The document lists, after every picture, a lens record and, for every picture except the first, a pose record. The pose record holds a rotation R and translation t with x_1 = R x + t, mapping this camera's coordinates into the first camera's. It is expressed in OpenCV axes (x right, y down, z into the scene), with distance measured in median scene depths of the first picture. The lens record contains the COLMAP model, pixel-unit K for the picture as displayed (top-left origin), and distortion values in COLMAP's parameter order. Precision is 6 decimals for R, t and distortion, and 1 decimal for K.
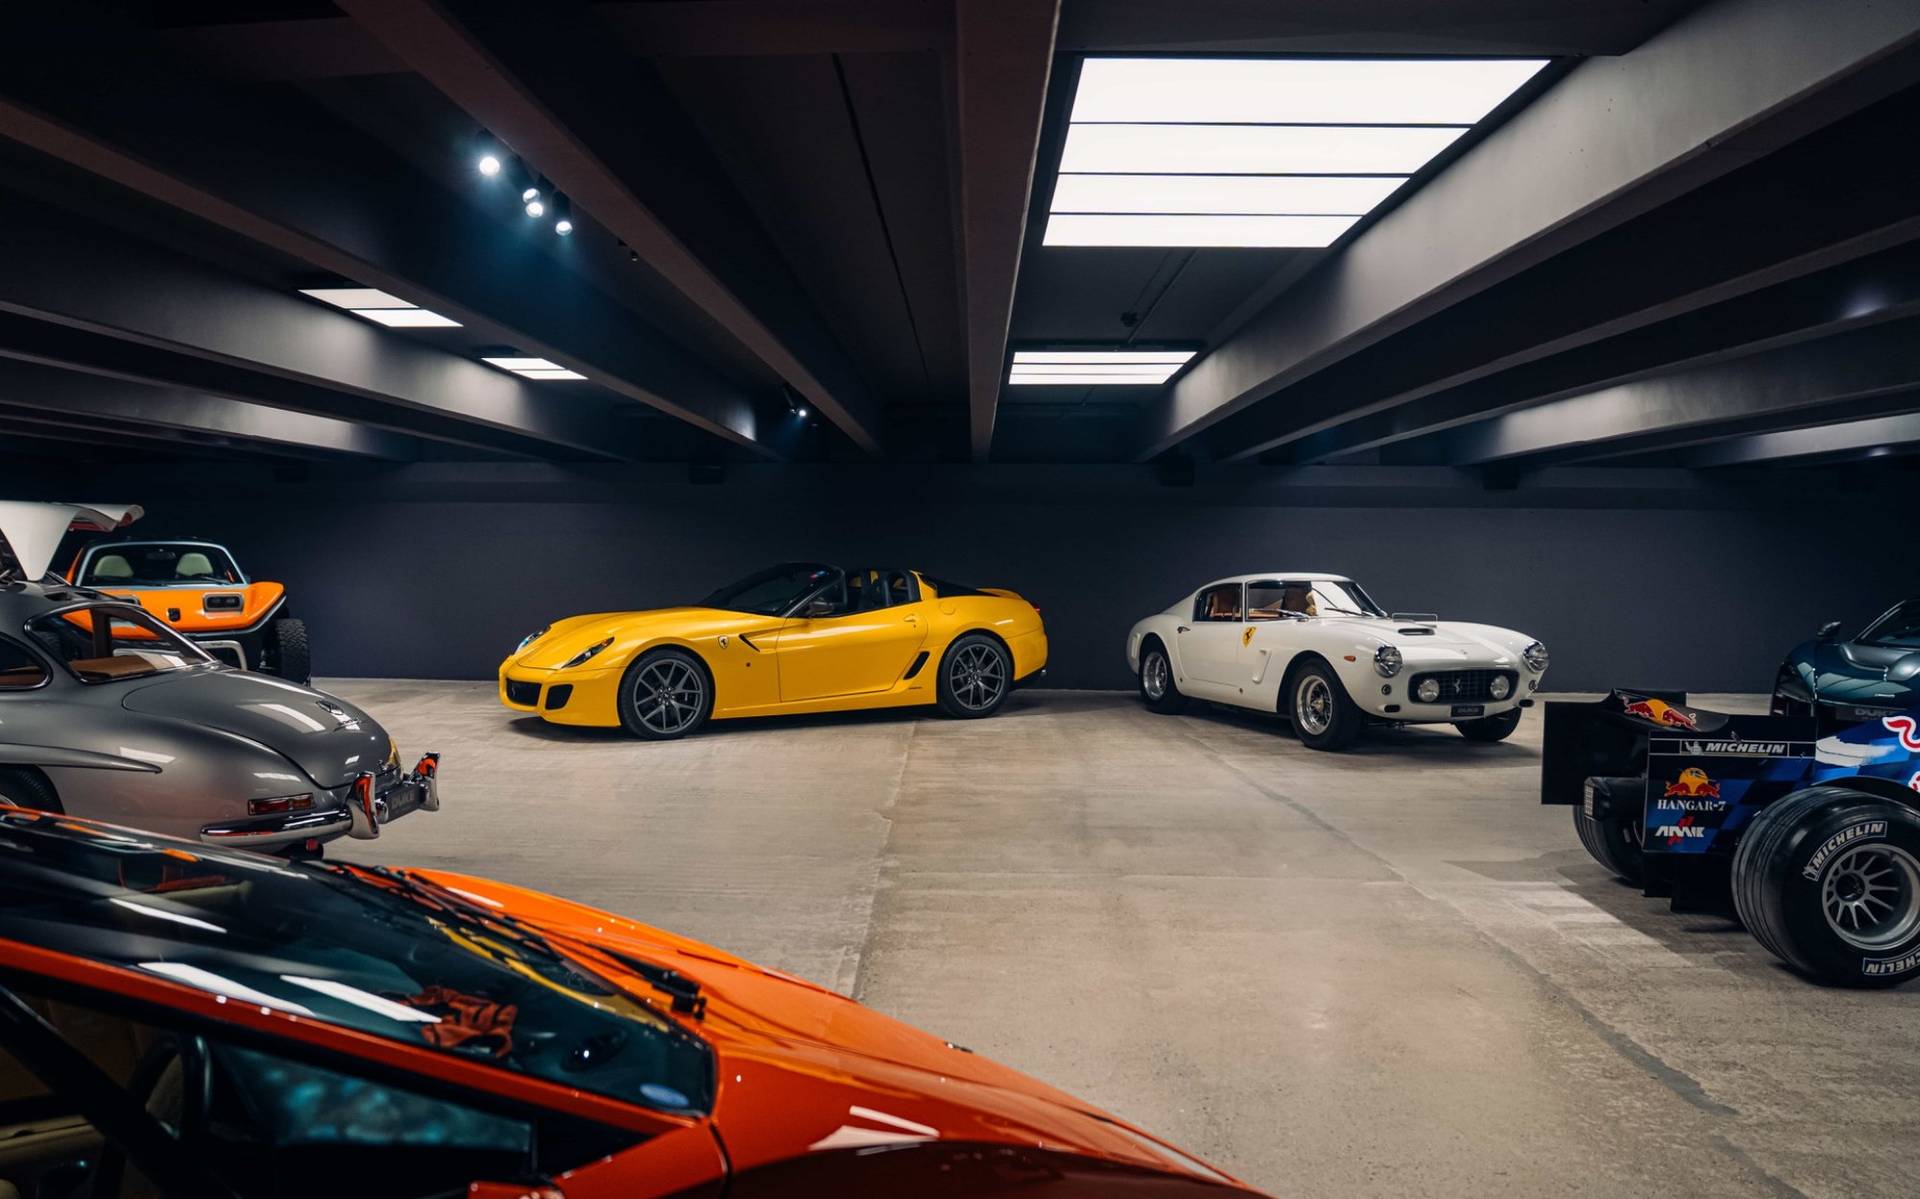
lens RADIAL K [[1603.3, 0, 962.4], [0, 1603.3, 572.5], [0, 0, 1]] dist [-0.003048, 0.005064]
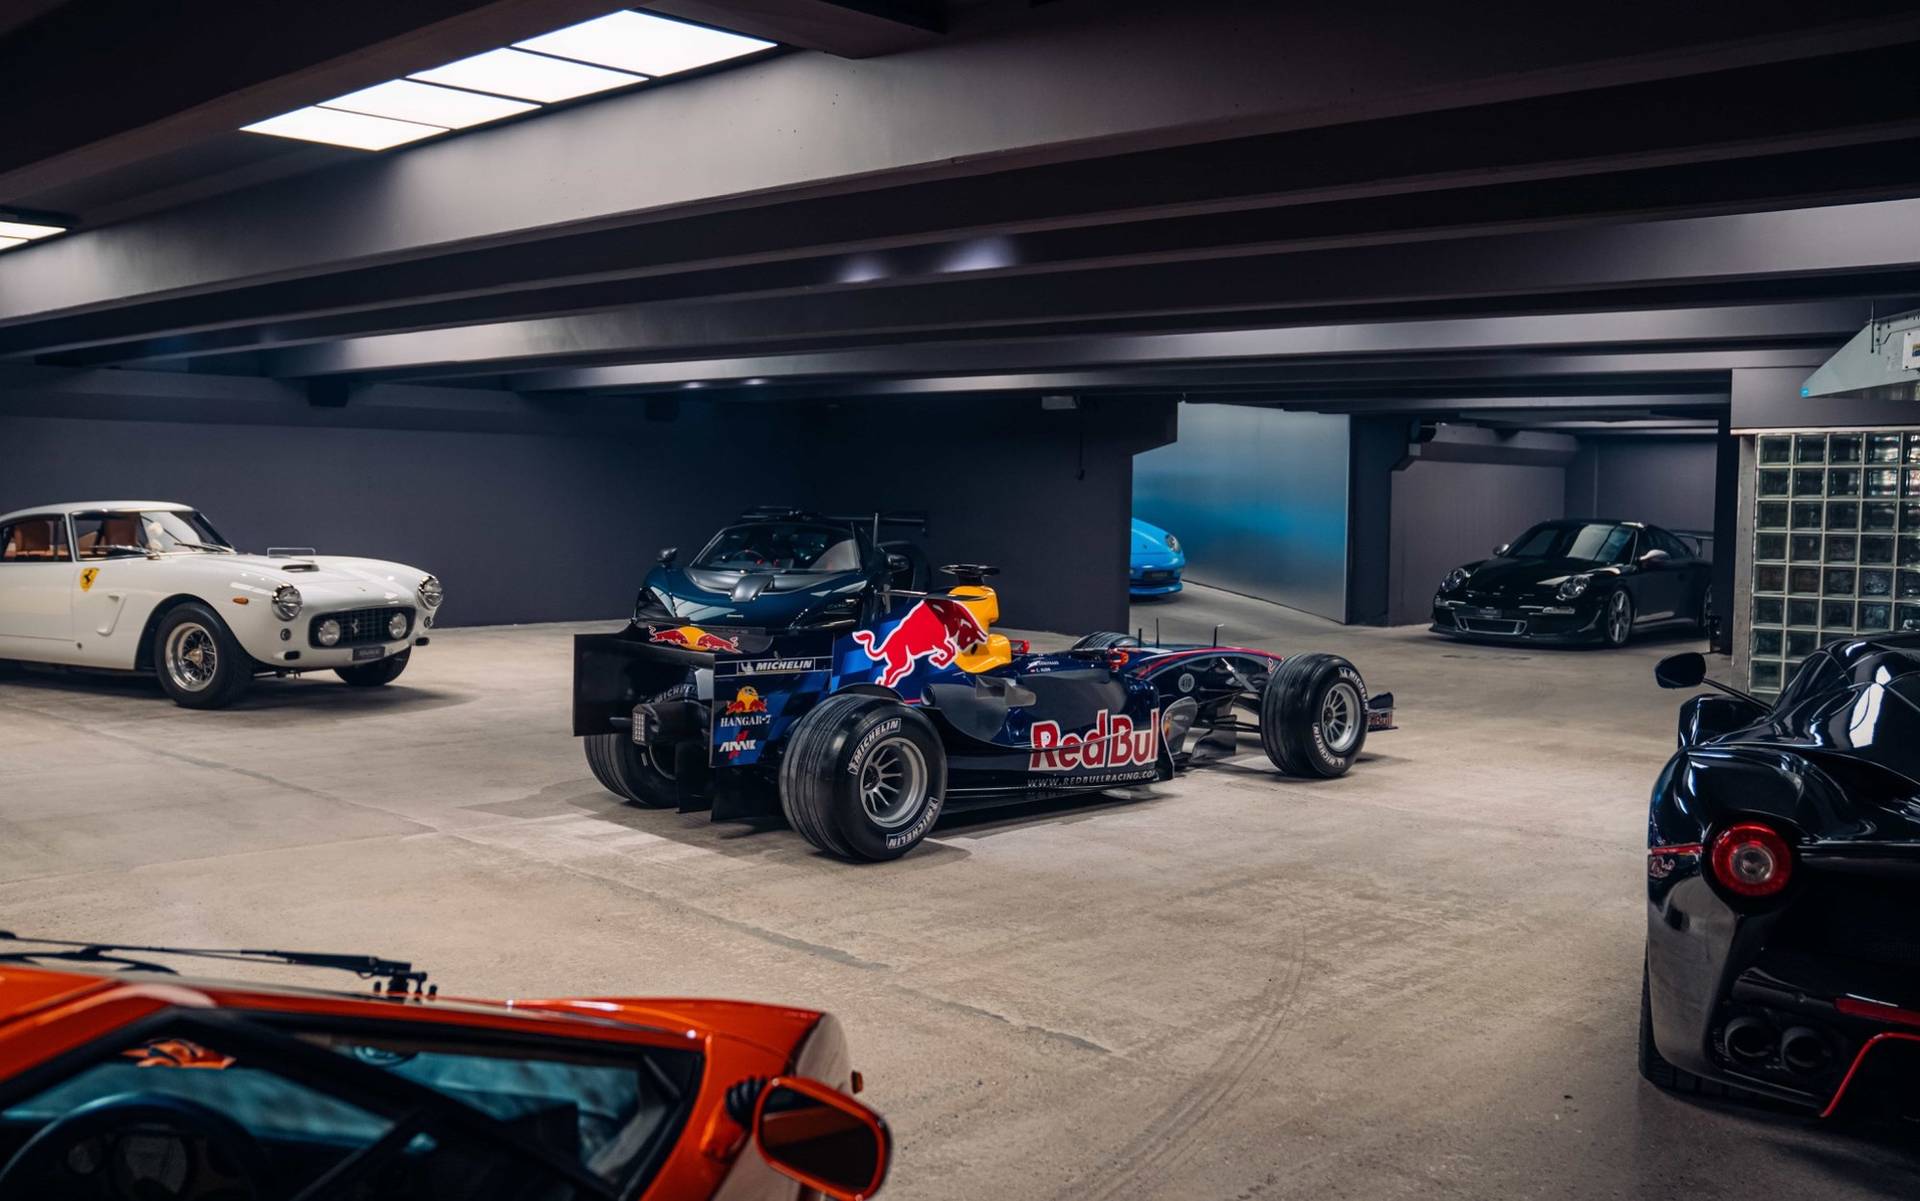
lens RADIAL K [[2029.2, 0, 960.0], [0, 2029.2, 600.5], [0, 0, 1]] dist [-0.039346, 0.008360]
pose [[0.662717, -0.038707, 0.747869, -0.322426], [-0.004863, 0.998420, 0.055983, -0.009957], [-0.748854, -0.040738, 0.661481, -0.013697]]
